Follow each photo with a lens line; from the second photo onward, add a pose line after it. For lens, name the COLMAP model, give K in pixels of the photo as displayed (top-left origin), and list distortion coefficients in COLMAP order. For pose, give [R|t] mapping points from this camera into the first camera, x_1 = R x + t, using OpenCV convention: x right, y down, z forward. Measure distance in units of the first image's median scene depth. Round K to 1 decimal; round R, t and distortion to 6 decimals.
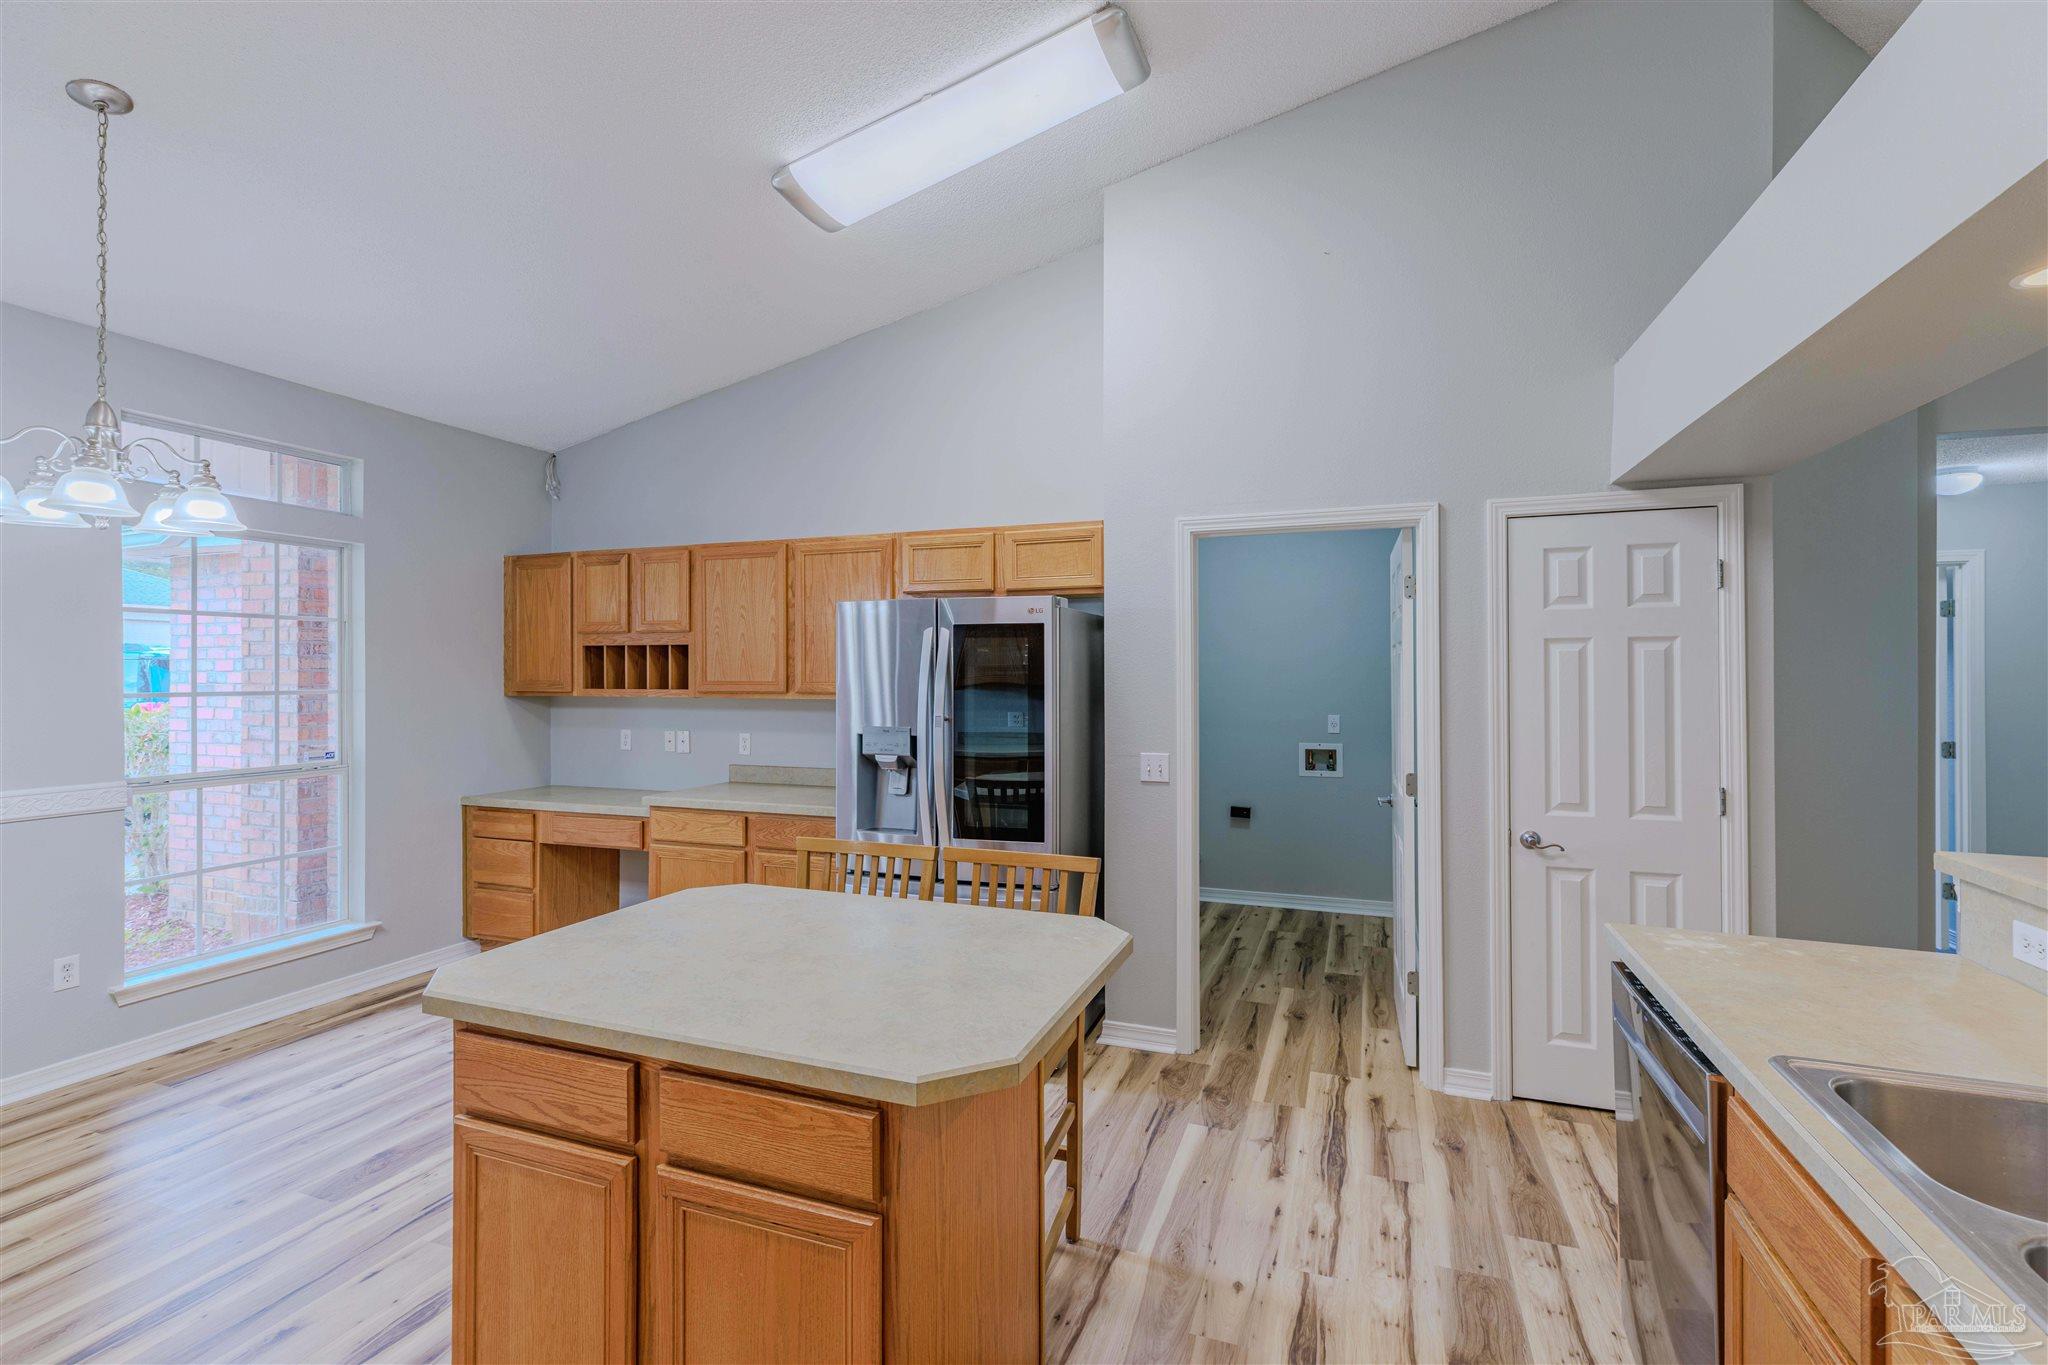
lens RADIAL K [[918.1, 0, 1026.0], [0, 918.1, 672.9], [0, 0, 1]] dist [0.007045, -0.001379]
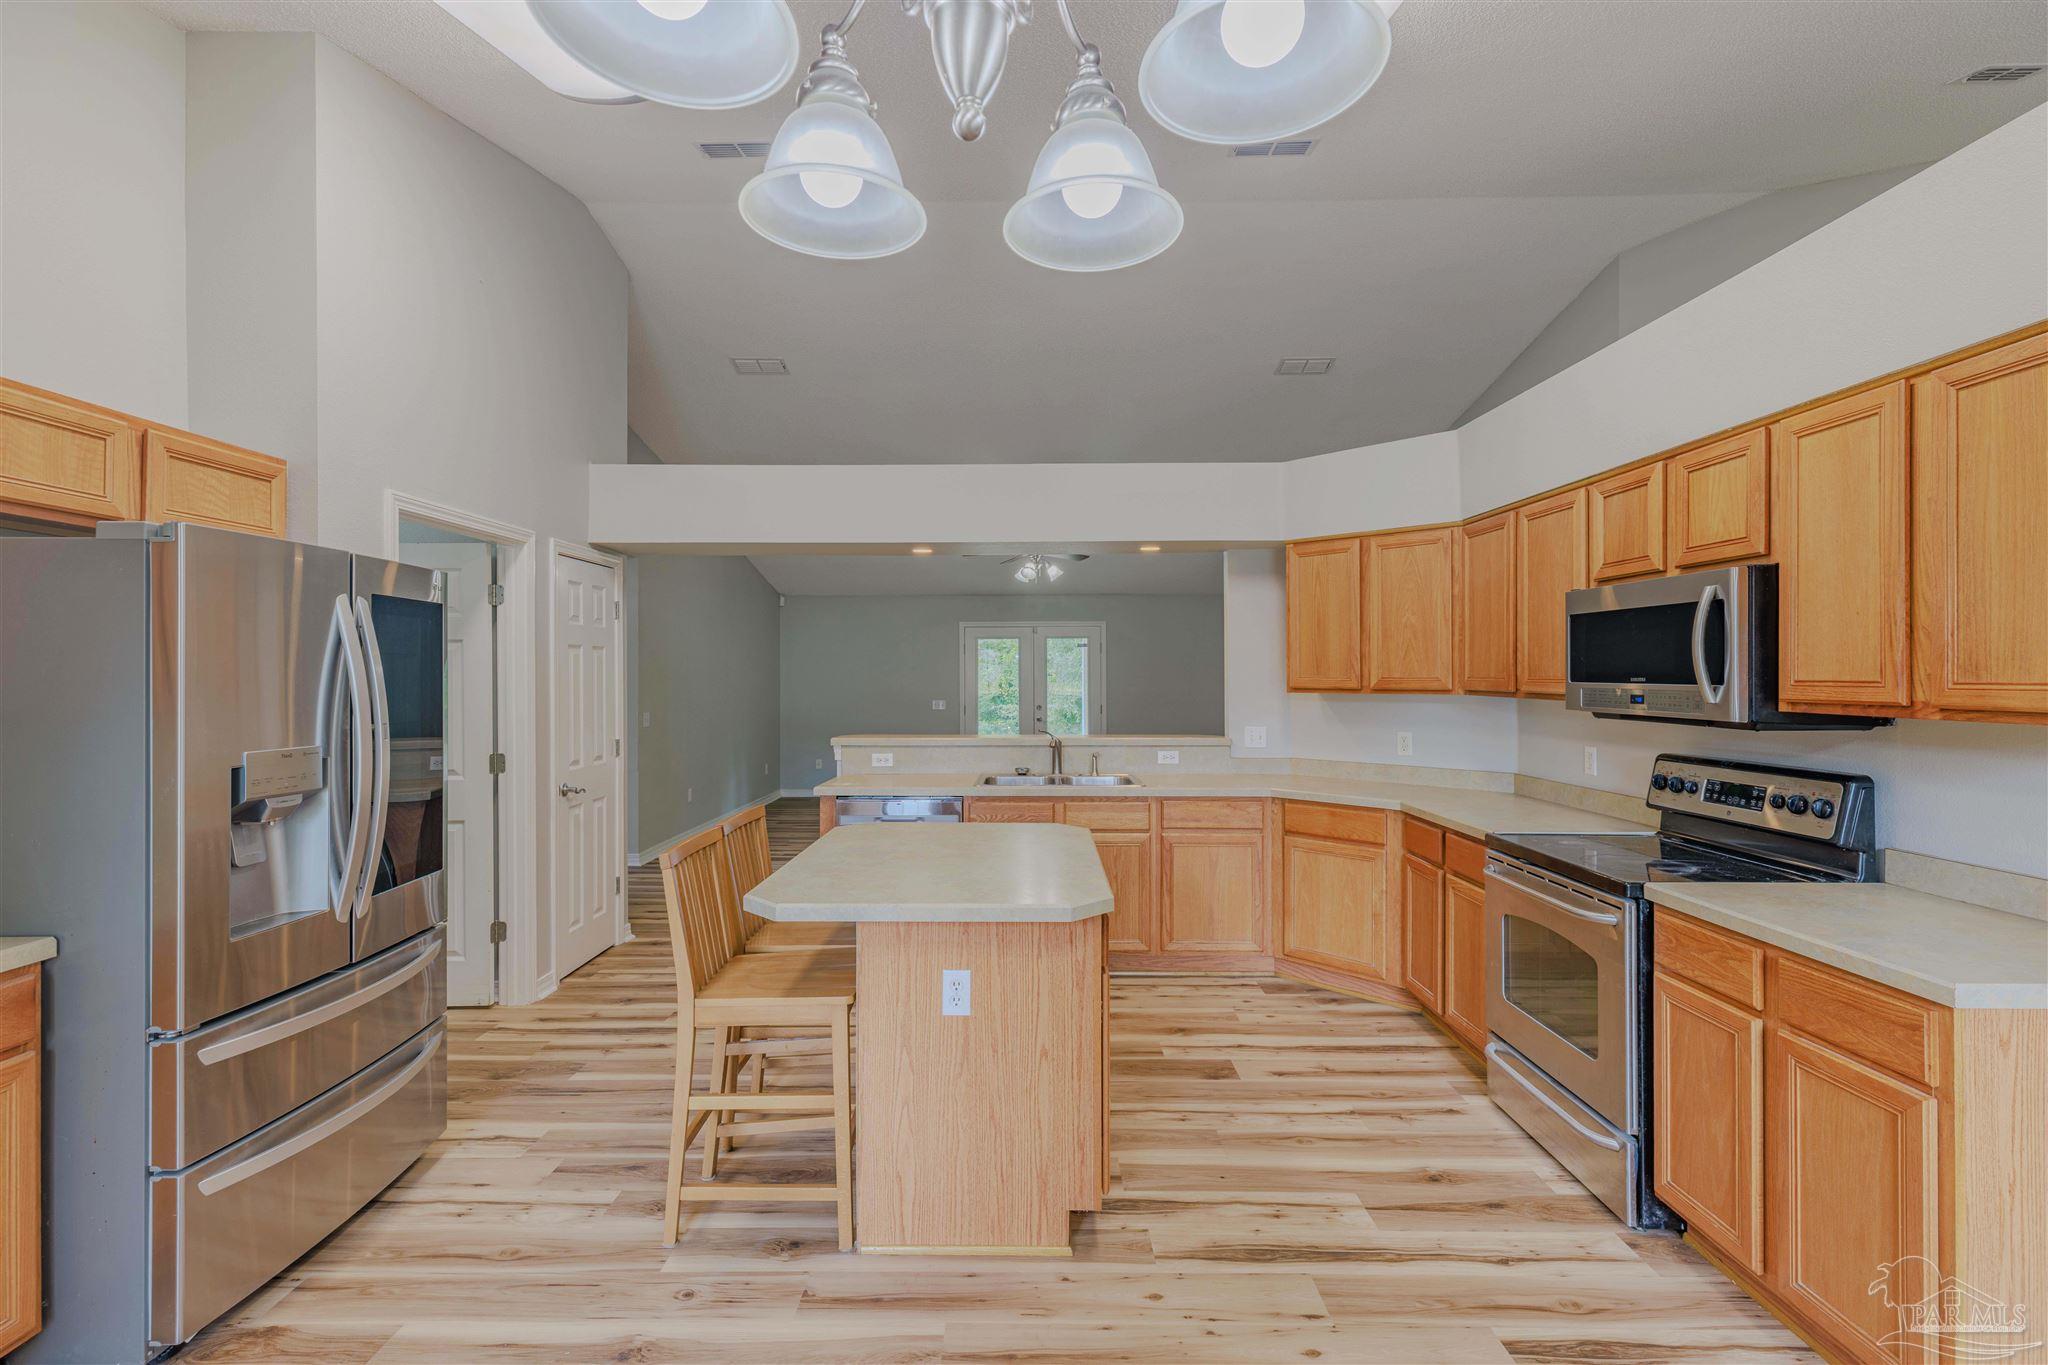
lens RADIAL K [[918.1, 0, 1019.4], [0, 918.1, 676.0], [0, 0, 1]] dist [0.007045, -0.001379]
pose [[-0.339554, 0.000761, 0.940586, -0.812515], [-0.000905, 0.999999, -0.001135, 0.009914], [-0.940586, -0.001237, -0.339553, 0.685307]]
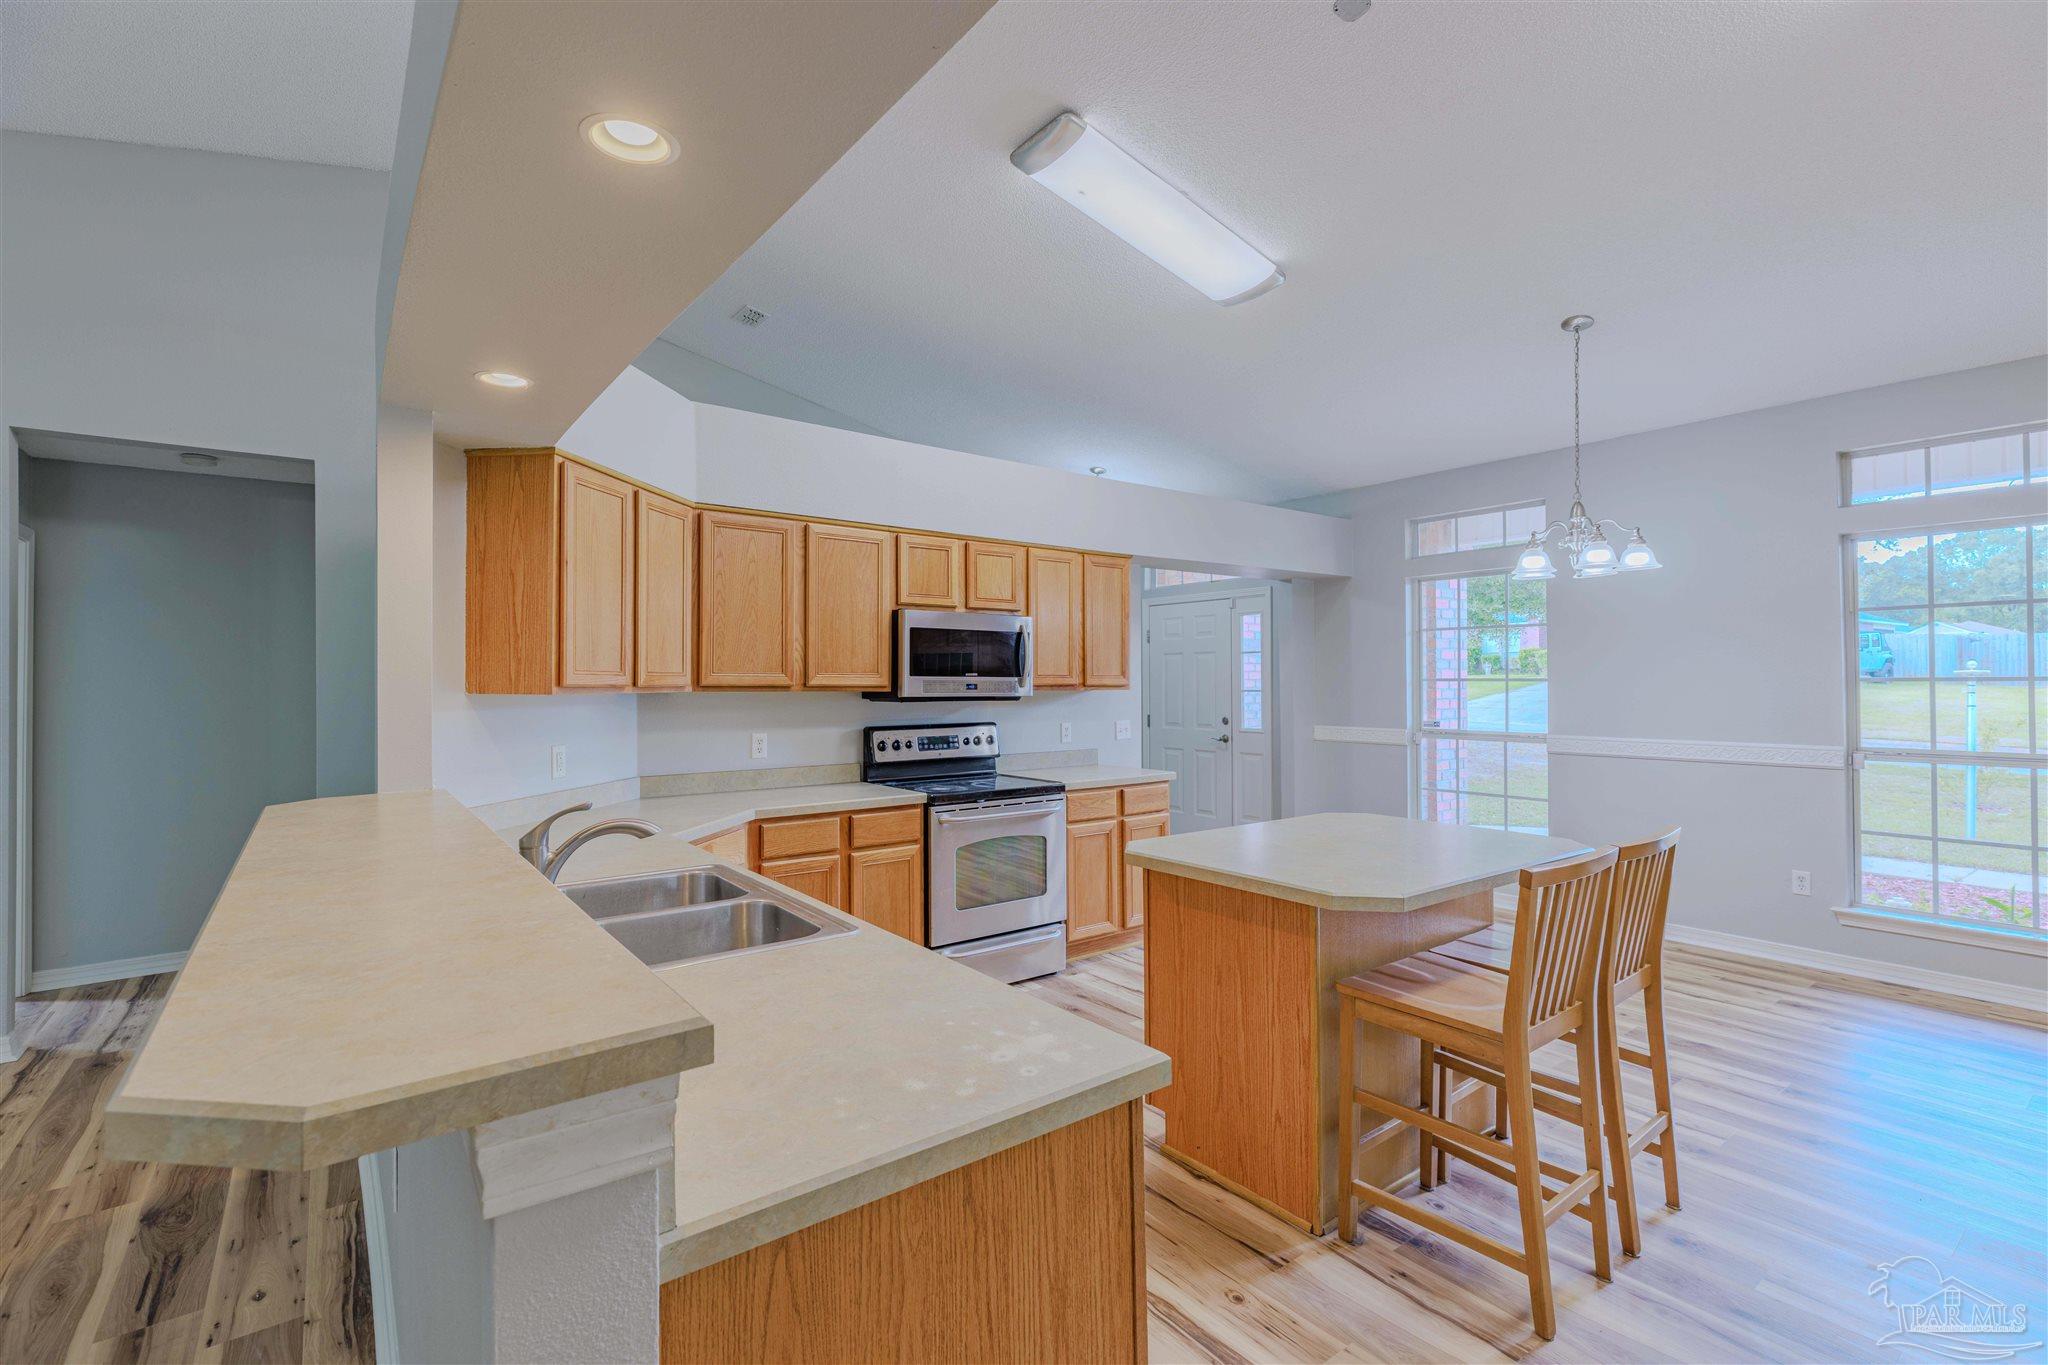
lens RADIAL K [[918.1, 0, 1018.9], [0, 918.1, 672.5], [0, 0, 1]] dist [0.007045, -0.001379]
pose [[-0.540593, -0.007064, -0.841254, 0.622802], [0.004743, 0.999923, -0.011444, 0.022522], [0.841271, -0.010176, -0.540518, 0.661737]]
